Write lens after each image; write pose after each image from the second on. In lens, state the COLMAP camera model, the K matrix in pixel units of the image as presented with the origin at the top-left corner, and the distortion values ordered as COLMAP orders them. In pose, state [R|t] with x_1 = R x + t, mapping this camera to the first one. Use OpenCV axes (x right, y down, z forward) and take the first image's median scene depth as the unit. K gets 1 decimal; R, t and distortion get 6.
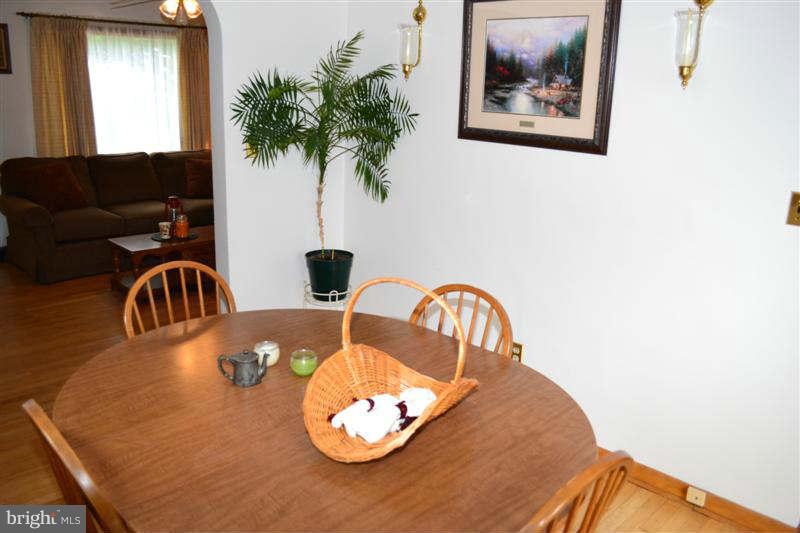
lens RADIAL K [[647.0, 0, 400.1], [0, 647.0, 256.0], [0, 0, 1]] dist [-0.066512, -0.000785]
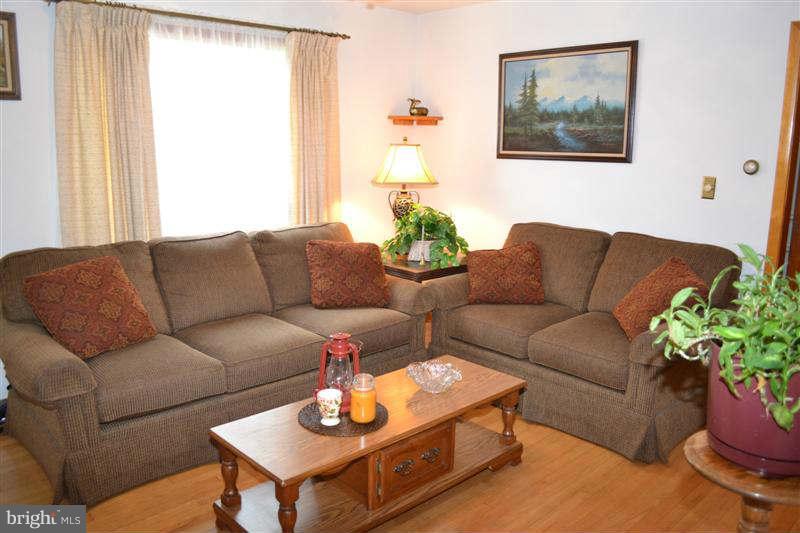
lens RADIAL K [[643.2, 0, 400.0], [0, 643.2, 266.5], [0, 0, 1]] dist [-0.094614, -0.001844]
pose [[0.999199, -0.023513, -0.032384, -0.059521], [0.020998, 0.996891, -0.075945, -0.020871], [0.034069, 0.075204, 0.996586, 0.105860]]
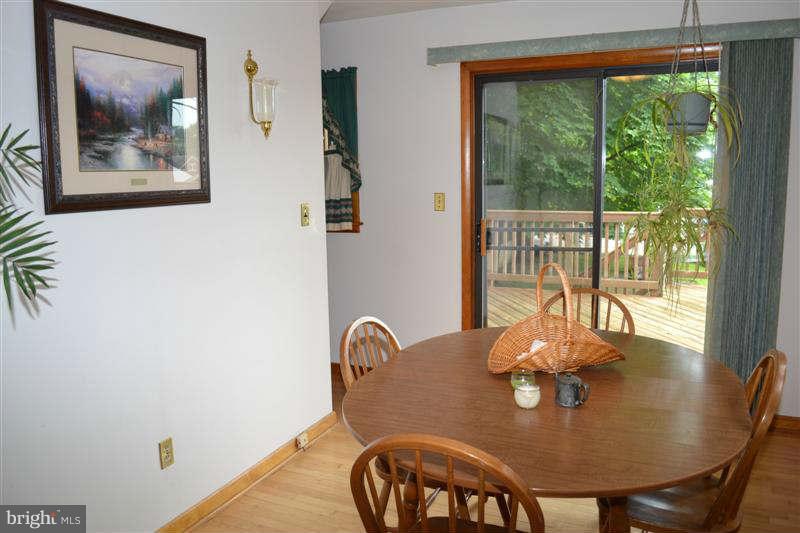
lens RADIAL K [[647.0, 0, 400.1], [0, 647.0, 256.0], [0, 0, 1]] dist [-0.066512, -0.000785]
pose [[-0.348130, -0.152107, 0.925024, -0.751489], [0.244589, 0.937833, 0.246264, -0.251722], [-0.904976, 0.311982, -0.289284, 1.027737]]
